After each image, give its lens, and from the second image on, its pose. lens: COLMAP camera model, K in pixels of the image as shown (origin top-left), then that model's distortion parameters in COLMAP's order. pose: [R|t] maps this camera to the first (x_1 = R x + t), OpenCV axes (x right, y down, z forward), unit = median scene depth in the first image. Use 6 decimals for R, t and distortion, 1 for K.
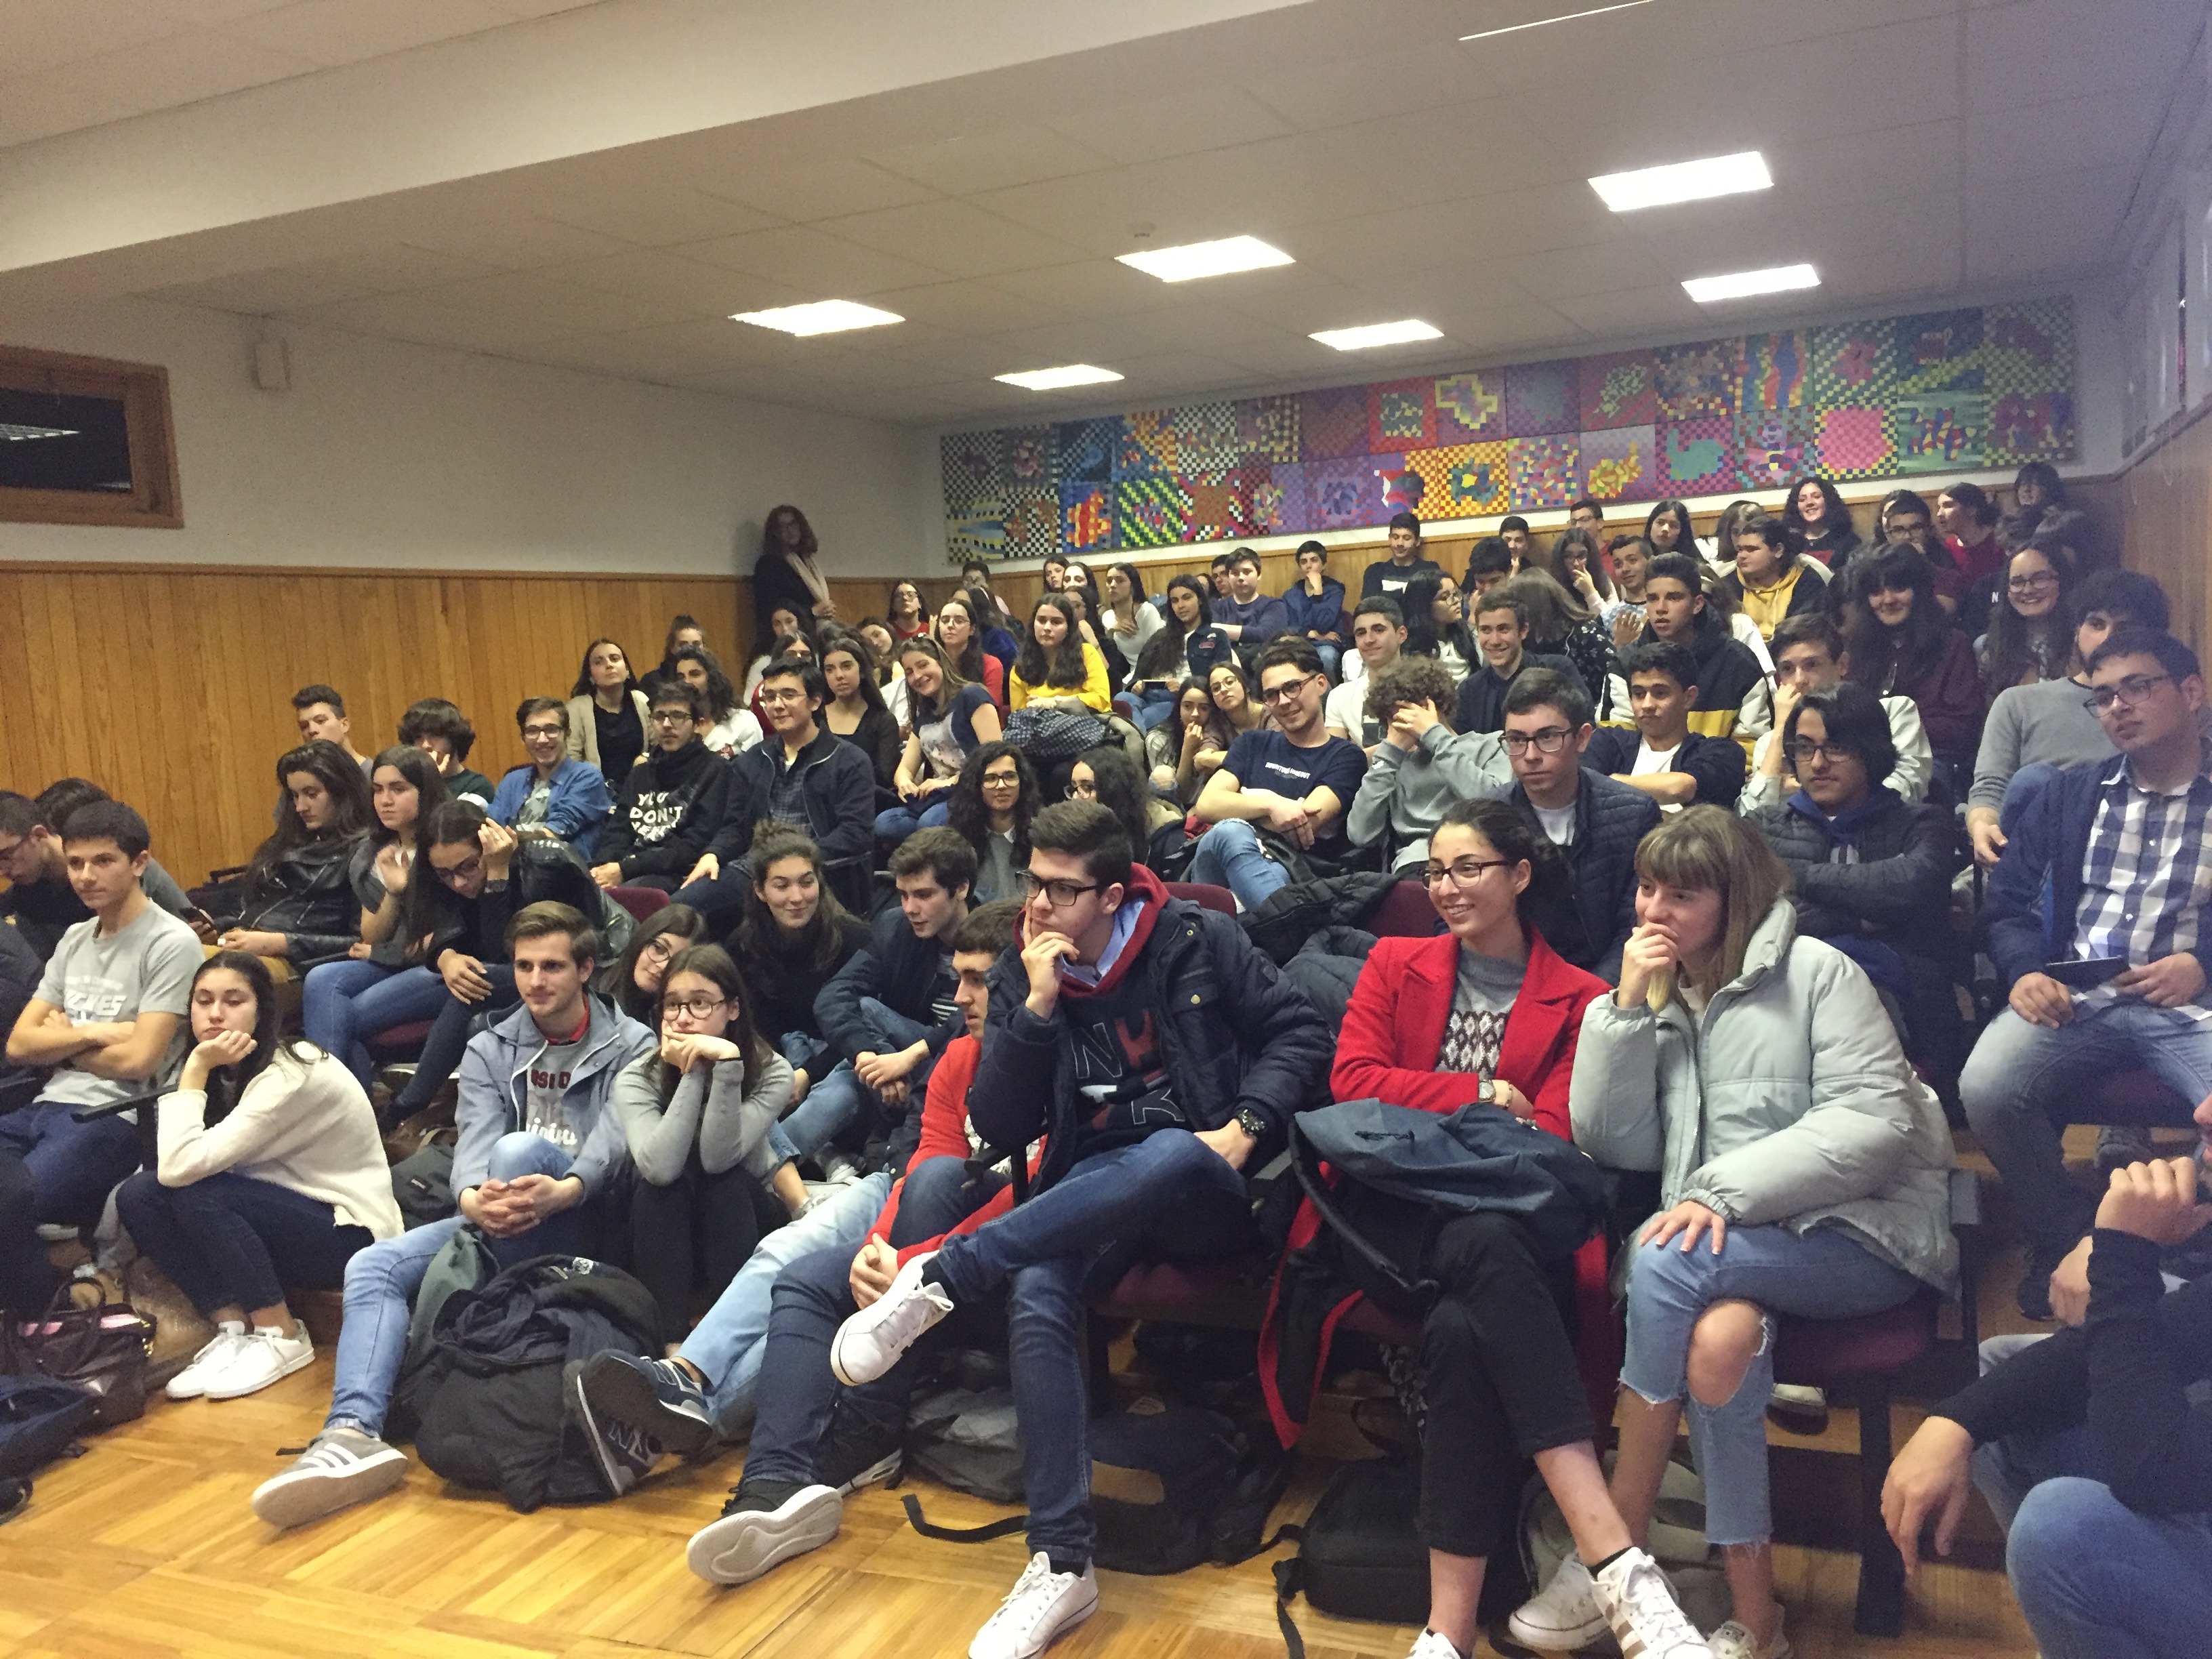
lens RADIAL K [[1890.3, 0, 1106.0], [0, 1890.3, 829.5], [0, 0, 1]] dist [0.085659, -0.107129]
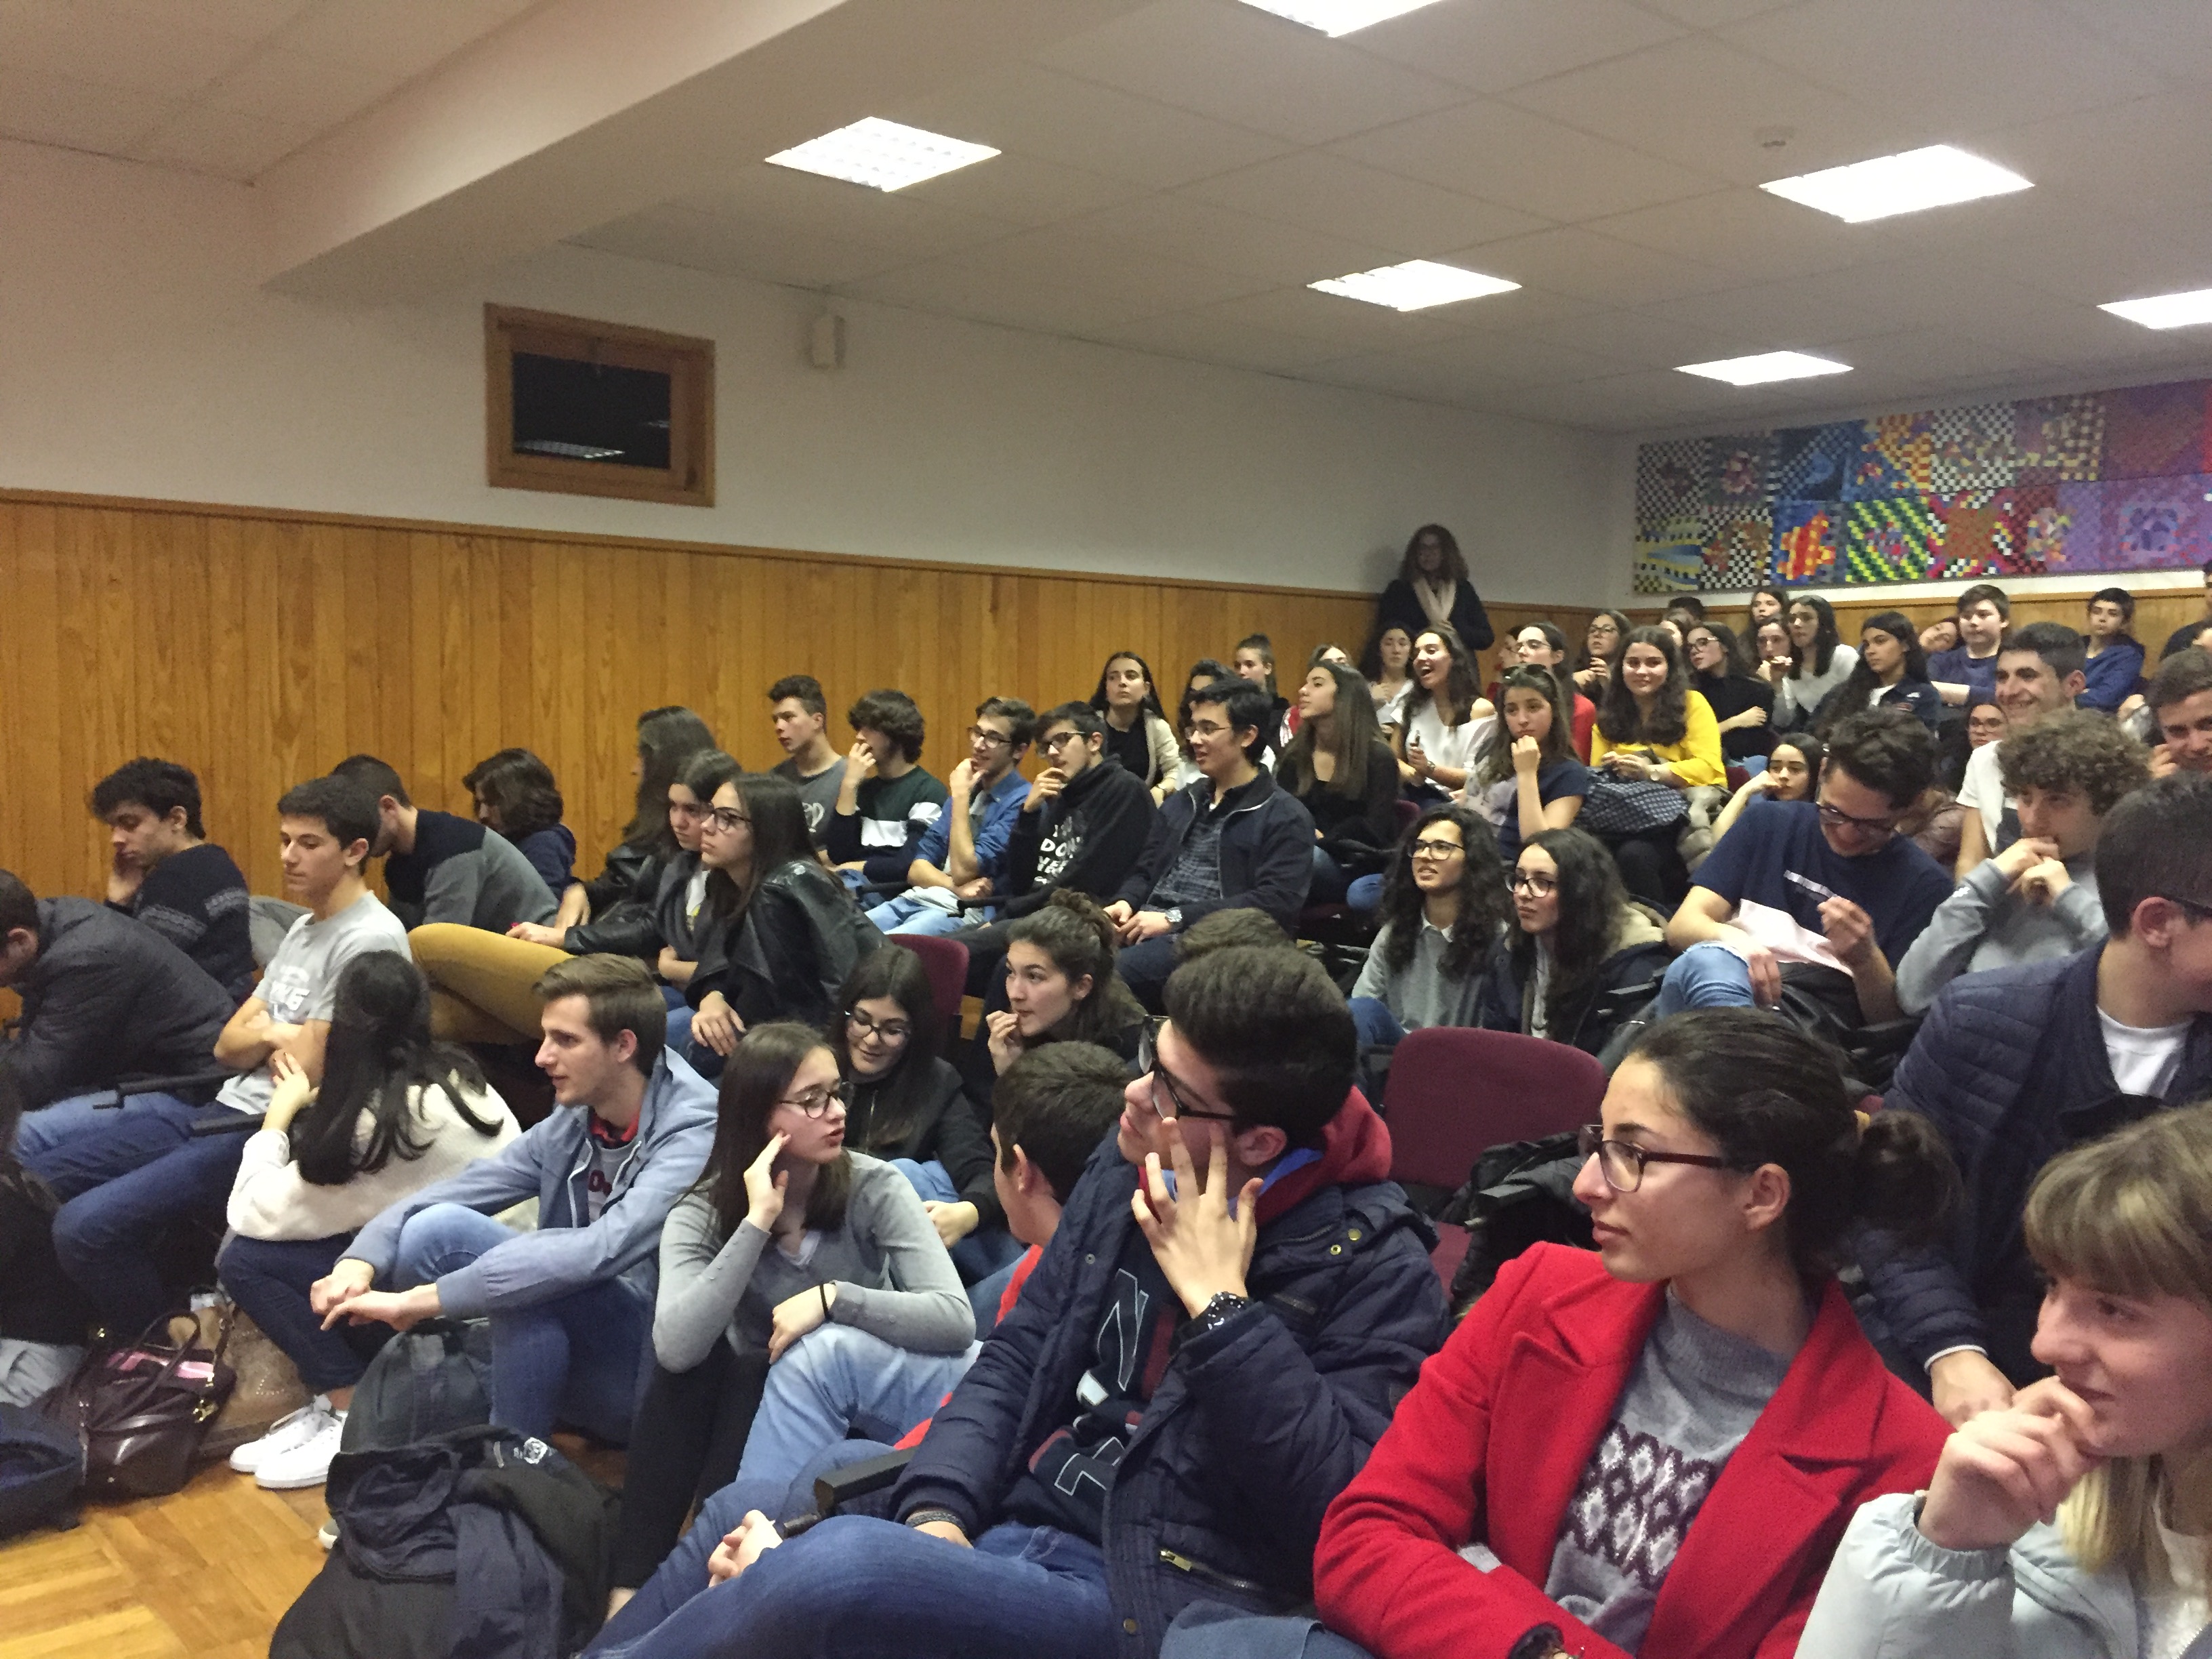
lens RADIAL K [[1890.3, 0, 1106.0], [0, 1890.3, 829.5], [0, 0, 1]] dist [0.085659, -0.107129]
pose [[0.906801, 0.101692, -0.409111, 0.069906], [-0.109511, 0.993976, 0.004338, -0.013211], [0.407087, 0.040869, 0.912474, 0.134884]]
